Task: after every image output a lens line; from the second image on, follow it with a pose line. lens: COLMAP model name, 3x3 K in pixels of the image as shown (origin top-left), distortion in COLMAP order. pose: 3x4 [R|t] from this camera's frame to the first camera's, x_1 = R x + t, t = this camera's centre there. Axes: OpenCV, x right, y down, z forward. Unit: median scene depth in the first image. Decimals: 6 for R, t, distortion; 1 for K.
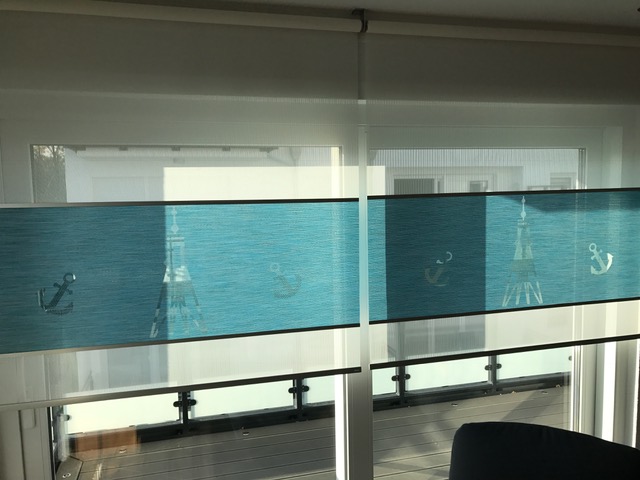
lens RADIAL K [[530.7, 0, 320.0], [0, 530.7, 240.0], [0, 0, 1]] dist [0.040416, 0.000559]
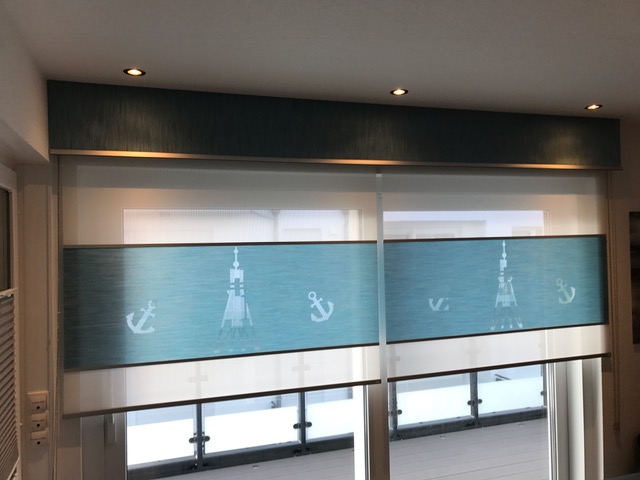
lens RADIAL K [[533.7, 0, 320.0], [0, 533.7, 240.0], [0, 0, 1]] dist [0.019066, 0.000662]
pose [[0.998185, -0.000184, 0.060221, -0.123125], [0.006330, 0.994775, -0.101891, 0.041832], [-0.059888, 0.102088, 0.992971, -0.215038]]
